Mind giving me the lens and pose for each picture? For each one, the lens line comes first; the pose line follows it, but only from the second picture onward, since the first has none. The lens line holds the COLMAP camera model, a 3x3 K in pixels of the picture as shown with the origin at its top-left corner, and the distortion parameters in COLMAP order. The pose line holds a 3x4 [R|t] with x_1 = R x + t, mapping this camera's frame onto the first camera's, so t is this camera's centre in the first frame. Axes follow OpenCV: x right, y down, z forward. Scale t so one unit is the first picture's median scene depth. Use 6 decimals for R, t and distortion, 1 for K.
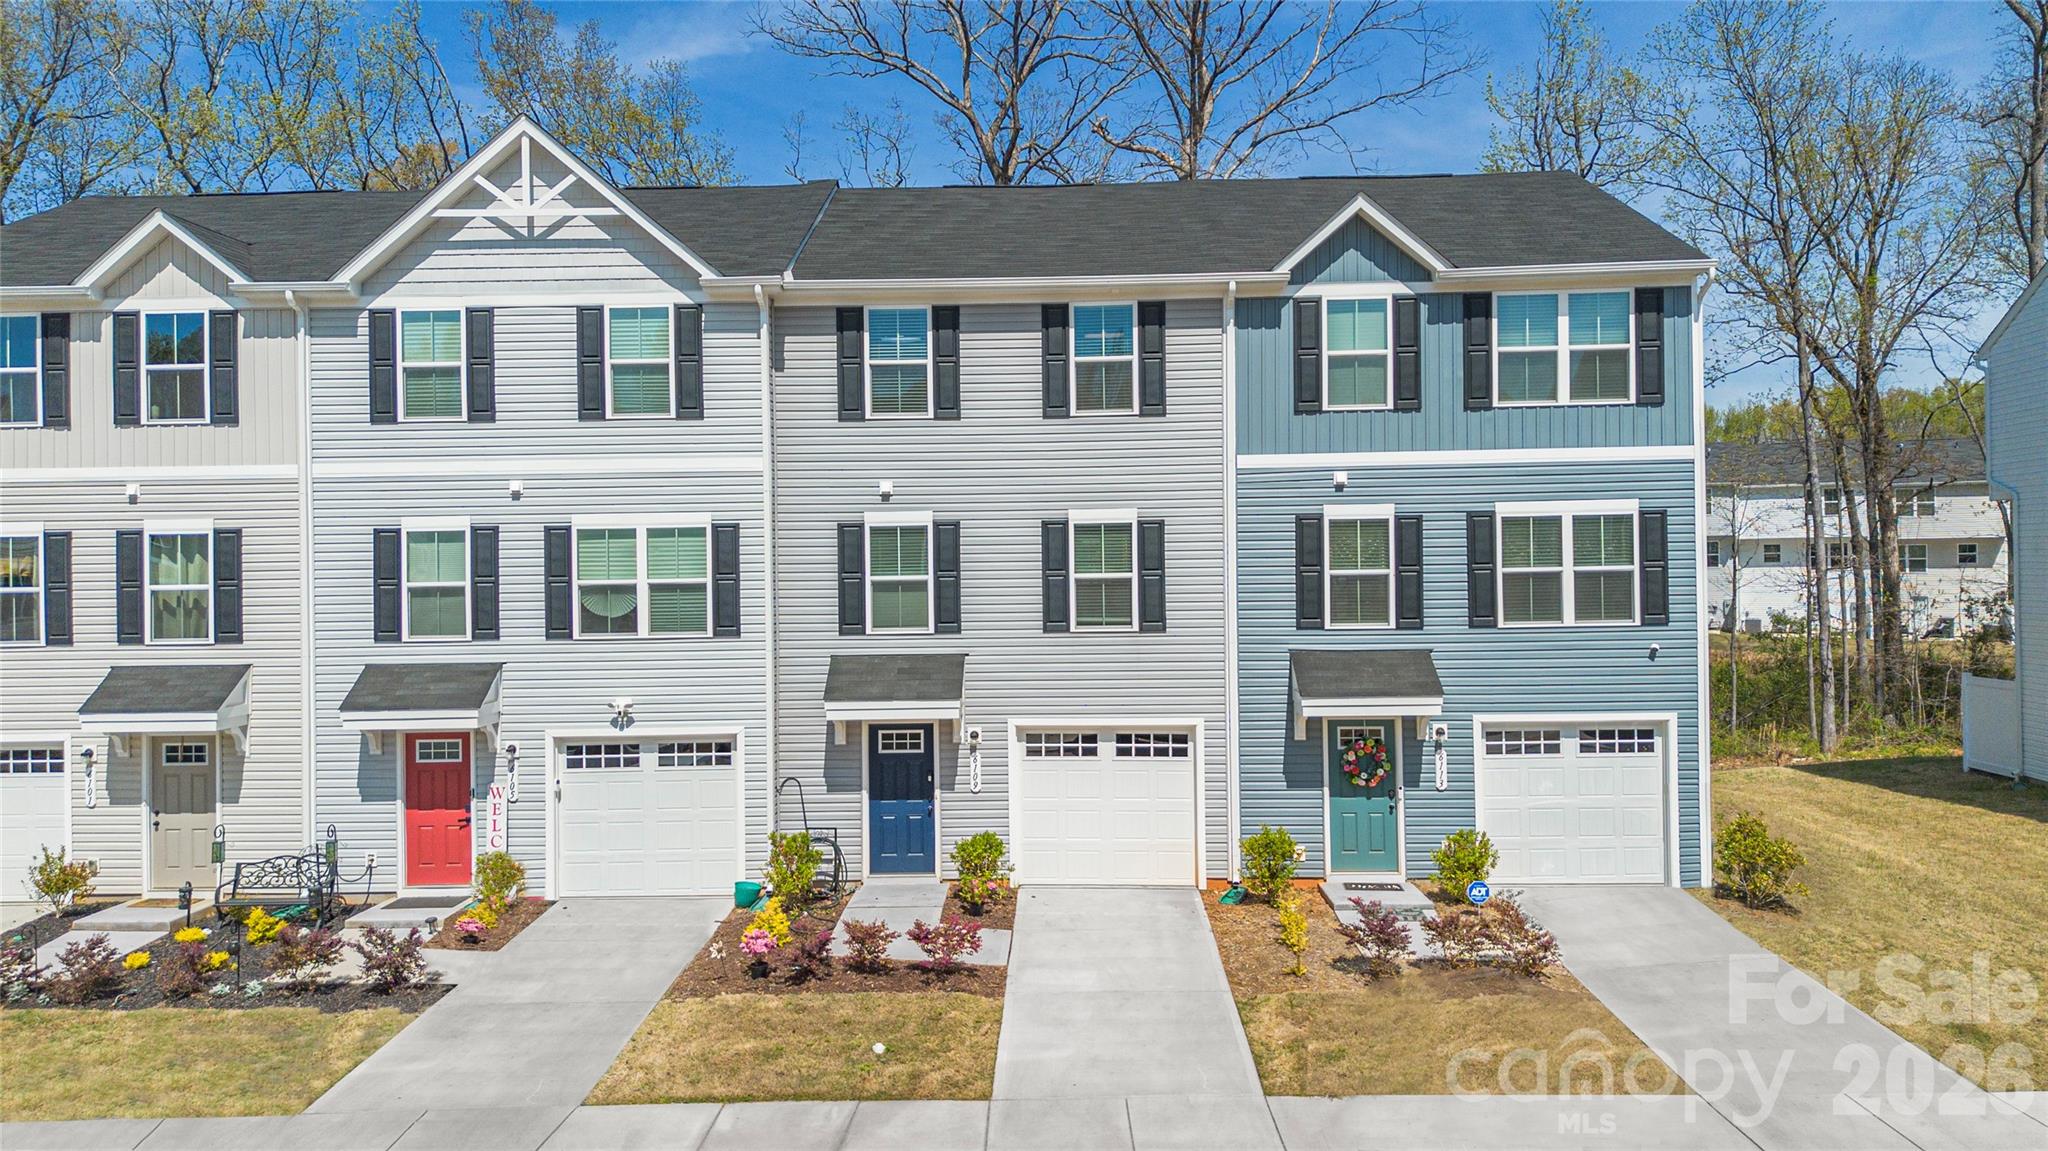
lens RADIAL K [[1444.4, 0, 1024.0], [0, 1444.4, 575.5], [0, 0, 1]] dist [0.092666, -0.121432]
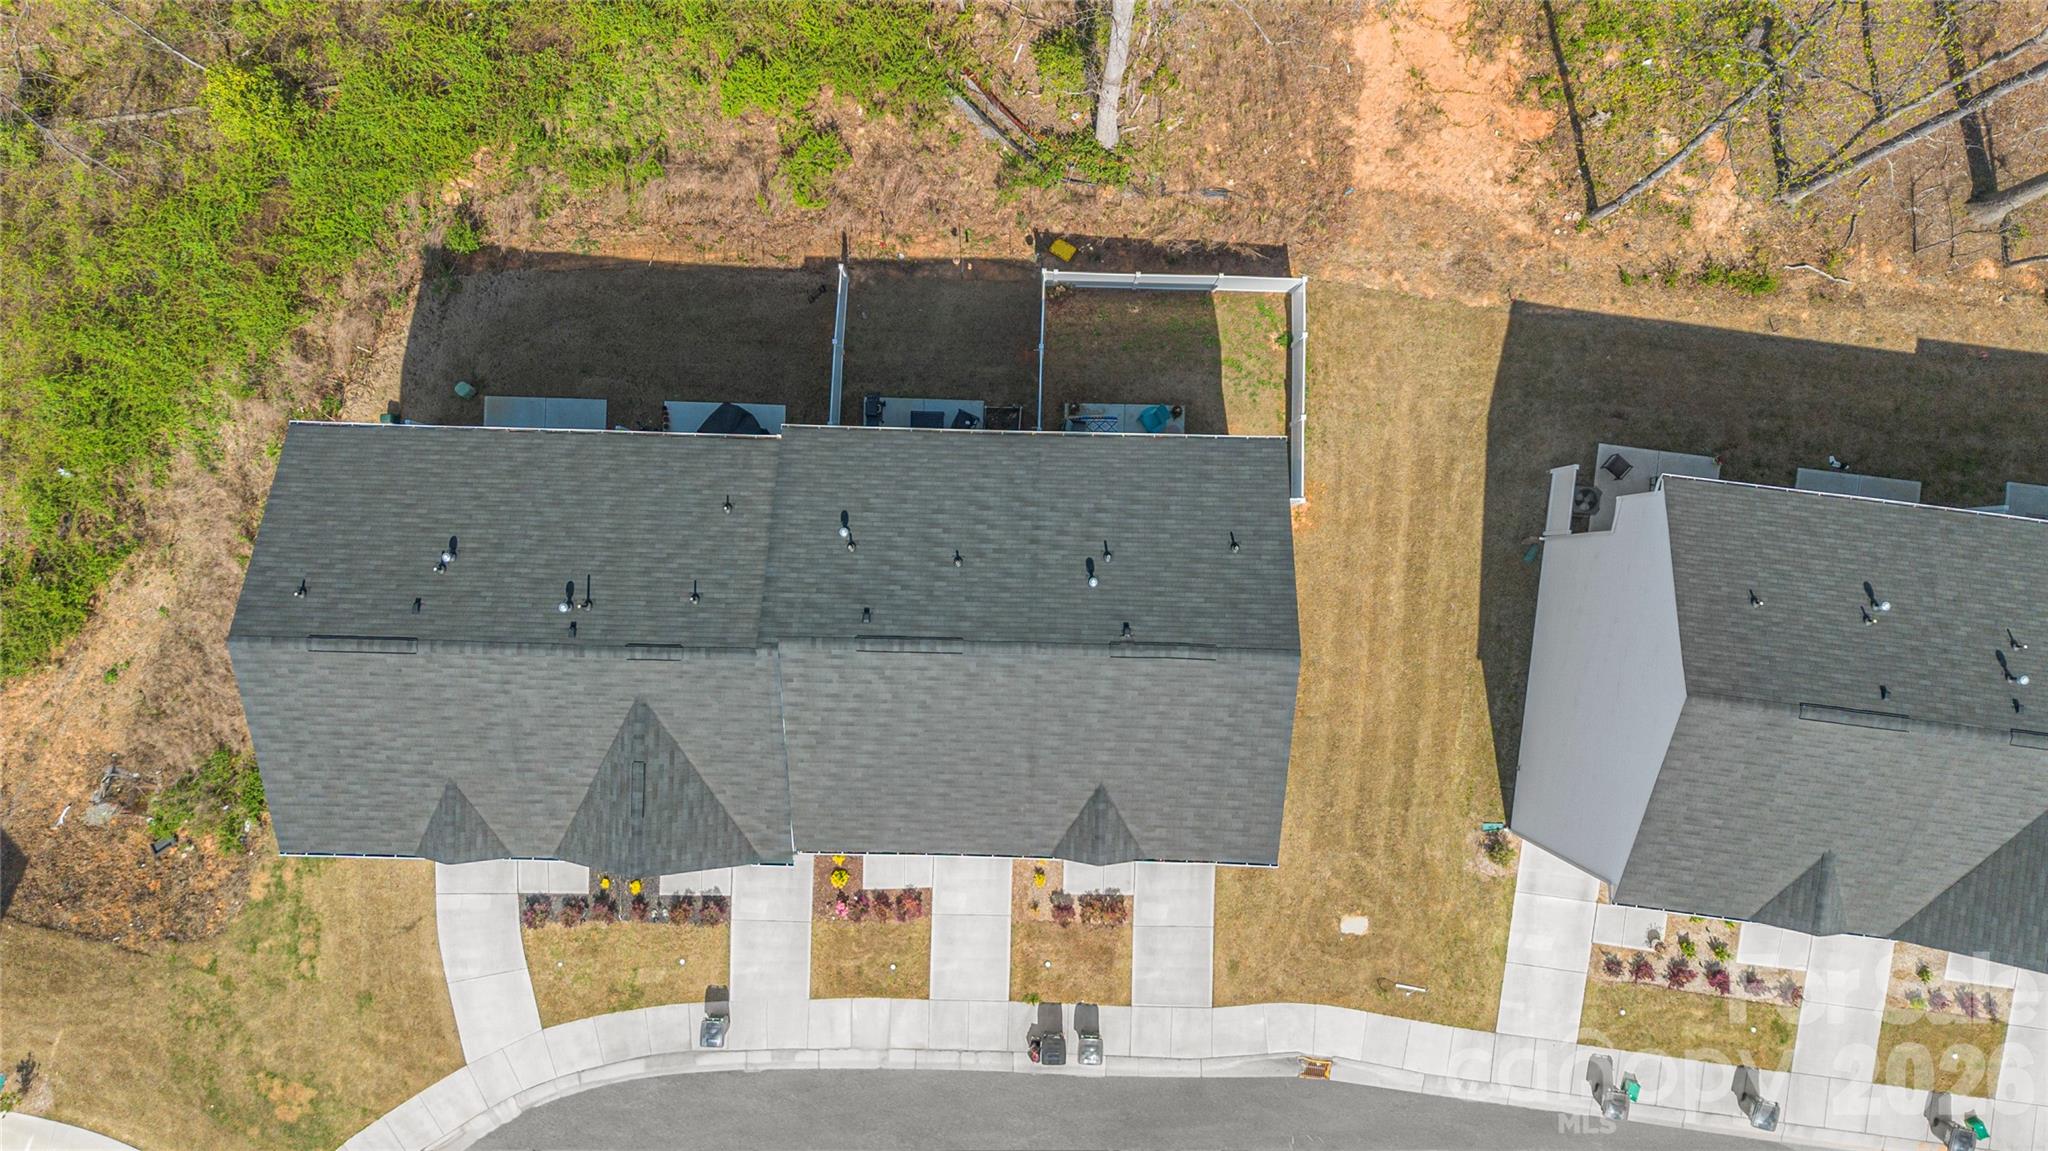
lens RADIAL K [[1451.8, 0, 1024.0], [0, 1451.8, 575.5], [0, 0, 1]] dist [0.067663, -0.083778]
pose [[0.999947, -0.004733, 0.009092, 0.117498], [-0.009097, -0.000929, 0.999958, -2.074512], [-0.004725, -0.999988, -0.000972, 1.347718]]
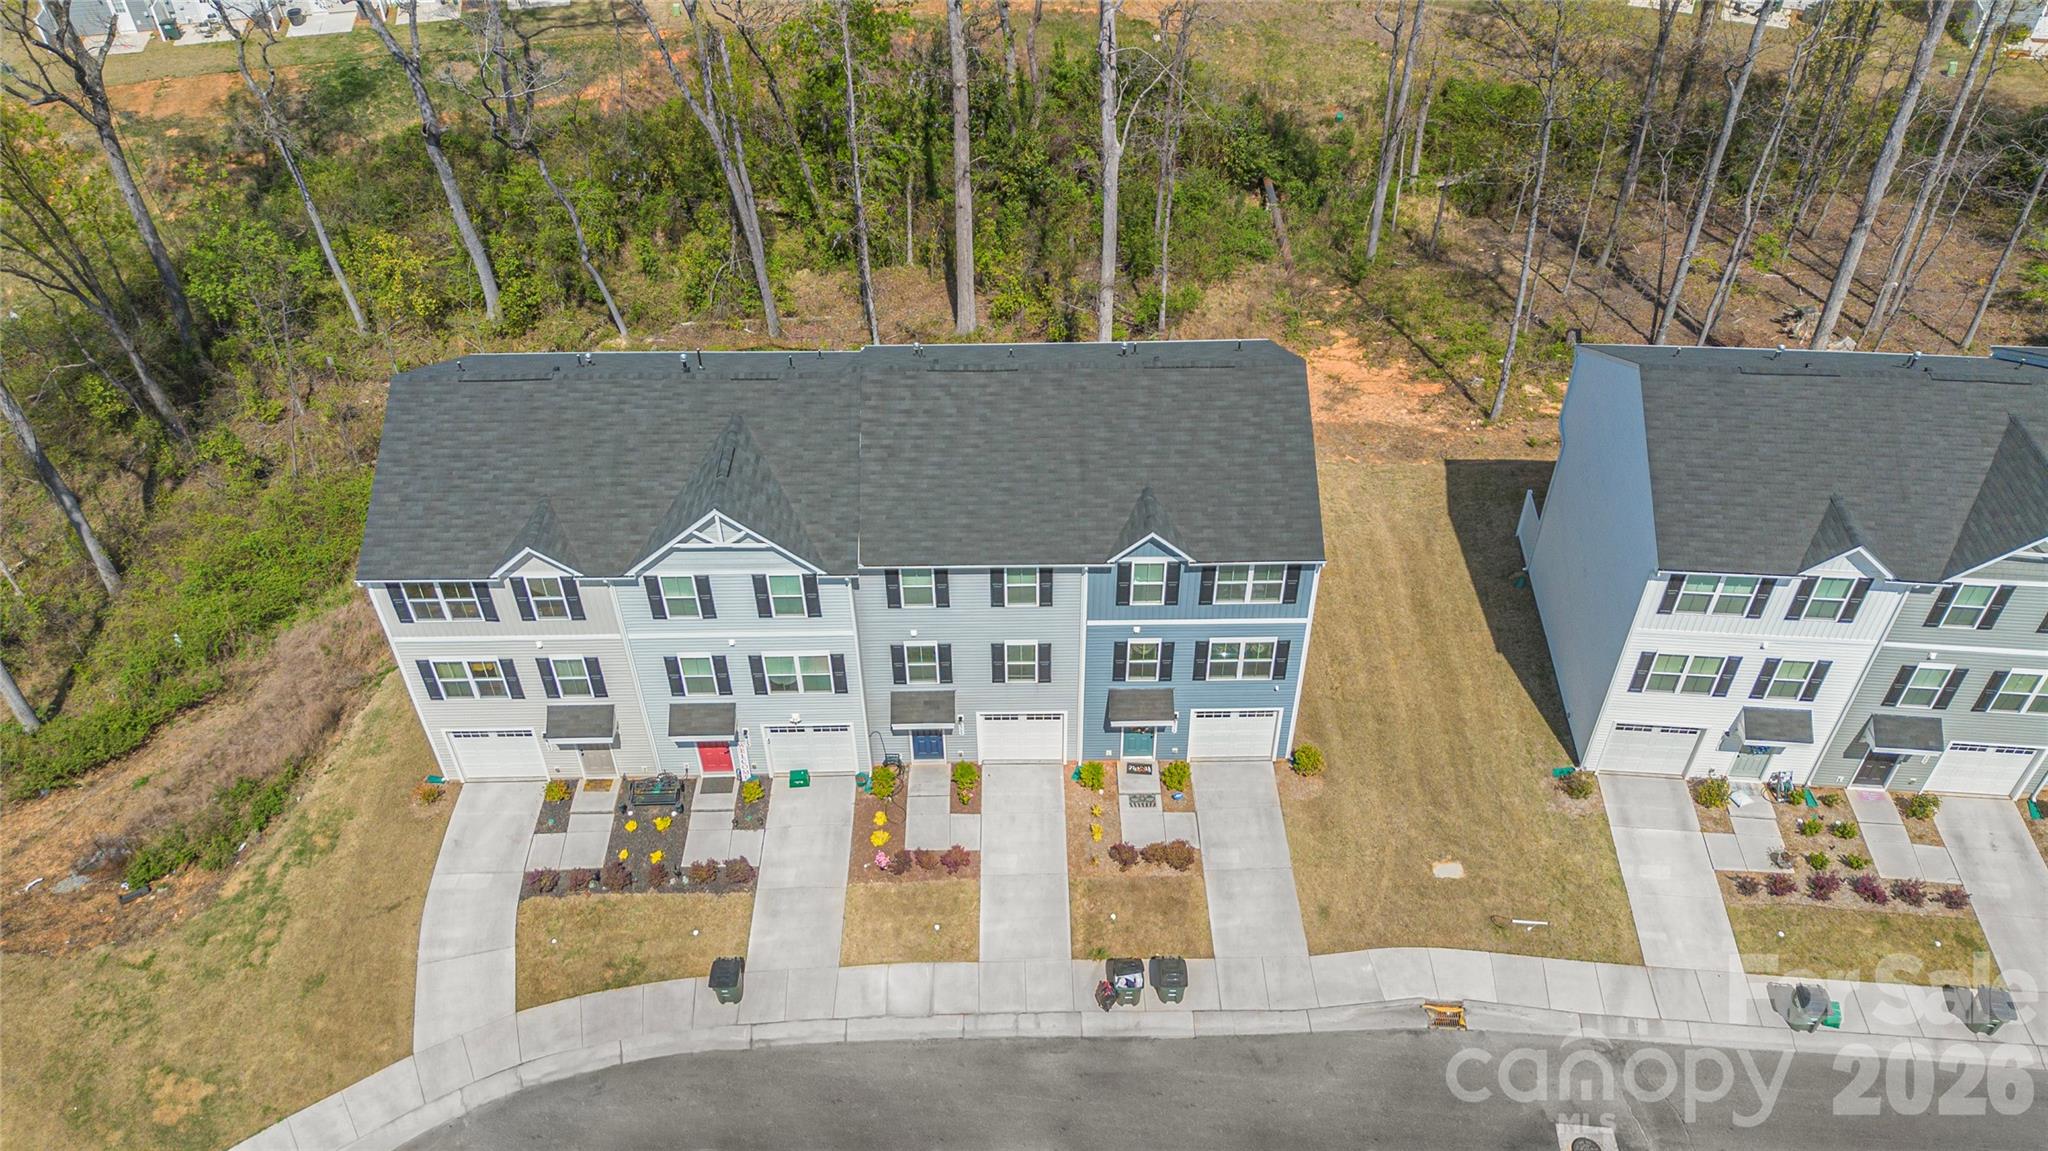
lens RADIAL K [[1444.4, 0, 1024.0], [0, 1444.4, 575.5], [0, 0, 1]] dist [0.092666, -0.121432]
pose [[0.999179, -0.023321, 0.033119, -0.006635], [-0.004348, 0.751148, 0.660120, -1.461992], [-0.040272, -0.659722, 0.750430, -0.468012]]
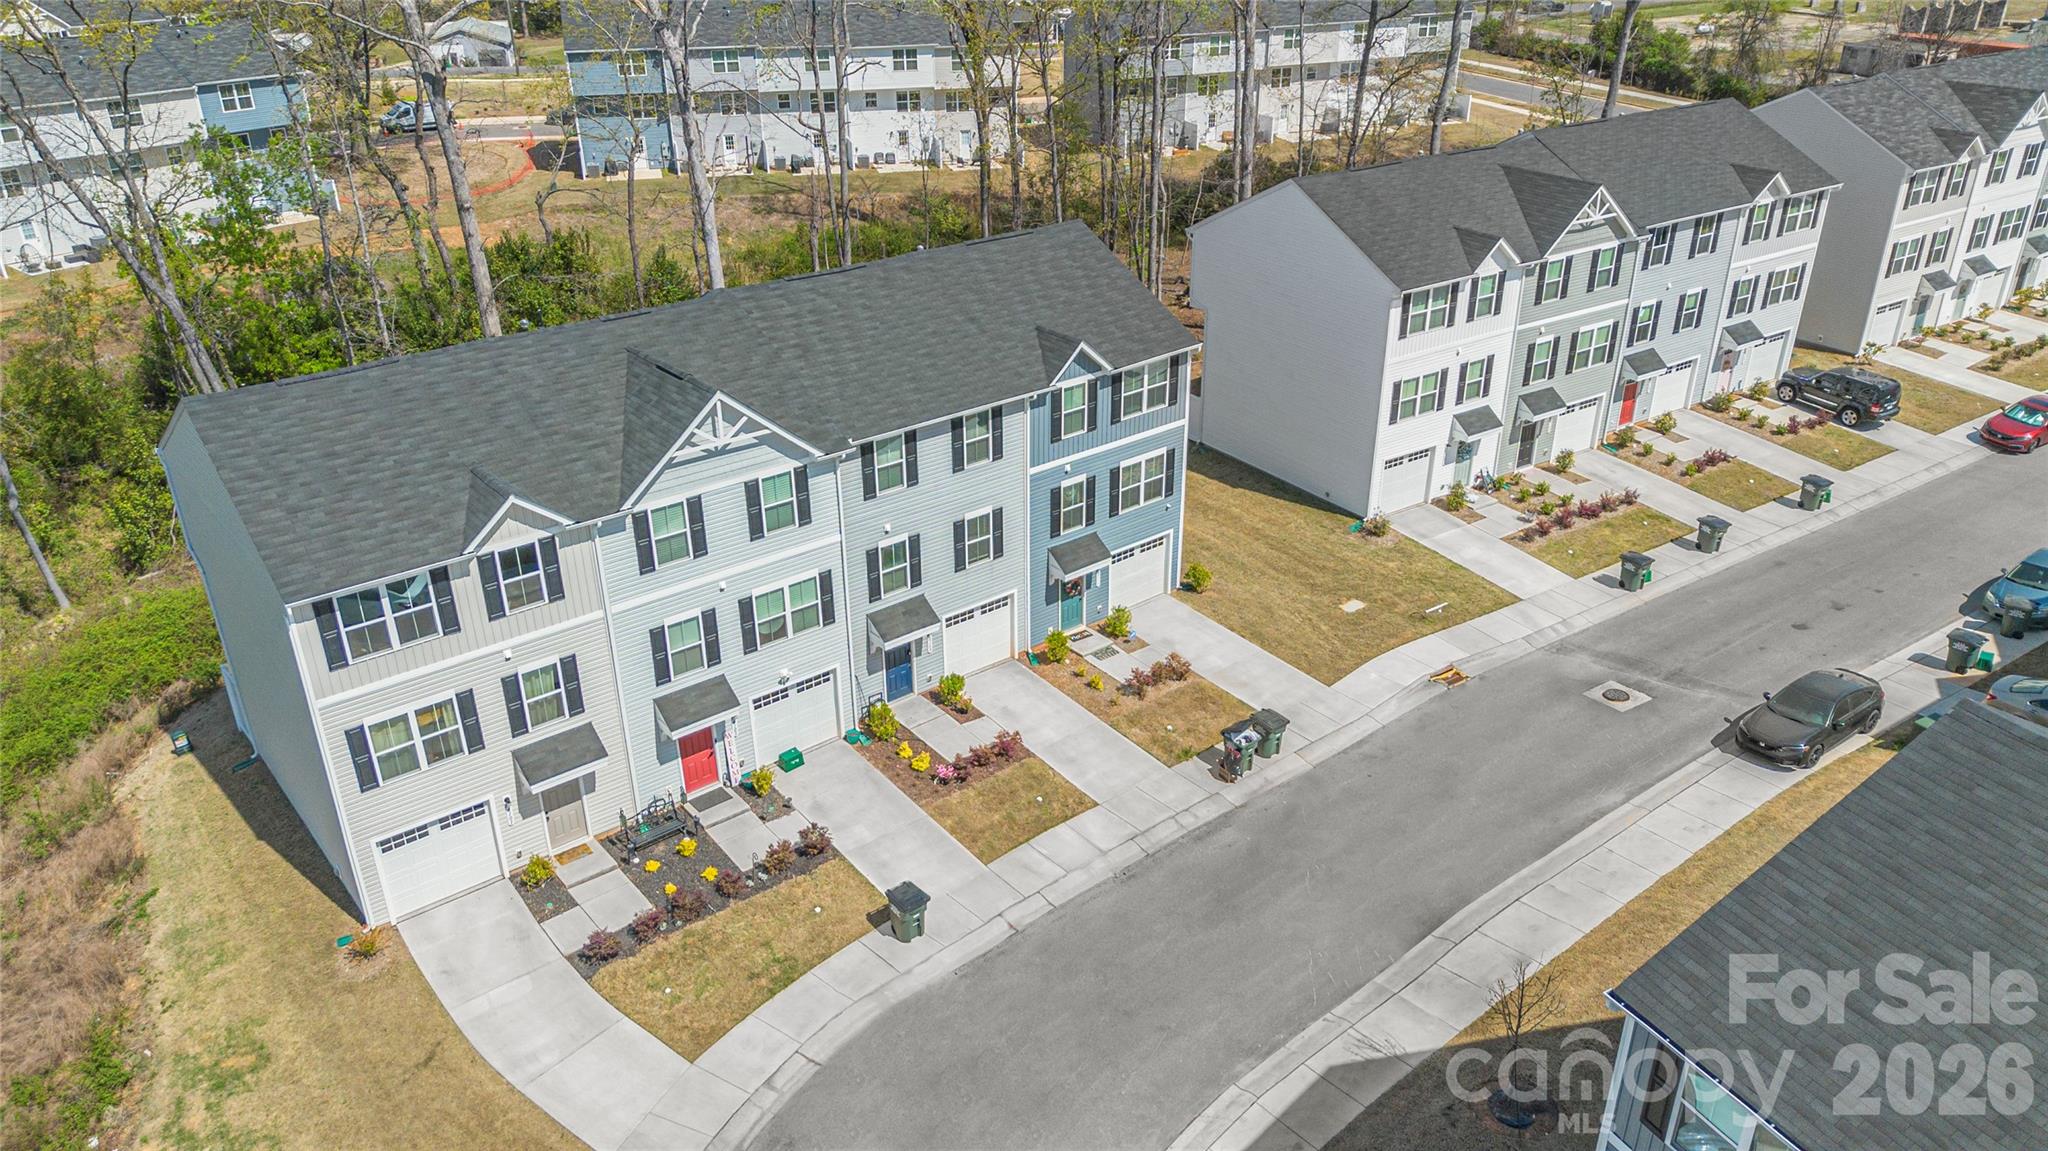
lens RADIAL K [[1444.4, 0, 1024.0], [0, 1444.4, 575.5], [0, 0, 1]] dist [0.092666, -0.121432]
pose [[0.756389, -0.285806, 0.588380, -1.103369], [-0.002119, 0.898420, 0.439132, -0.844419], [-0.654119, -0.333401, 0.678950, -0.431181]]
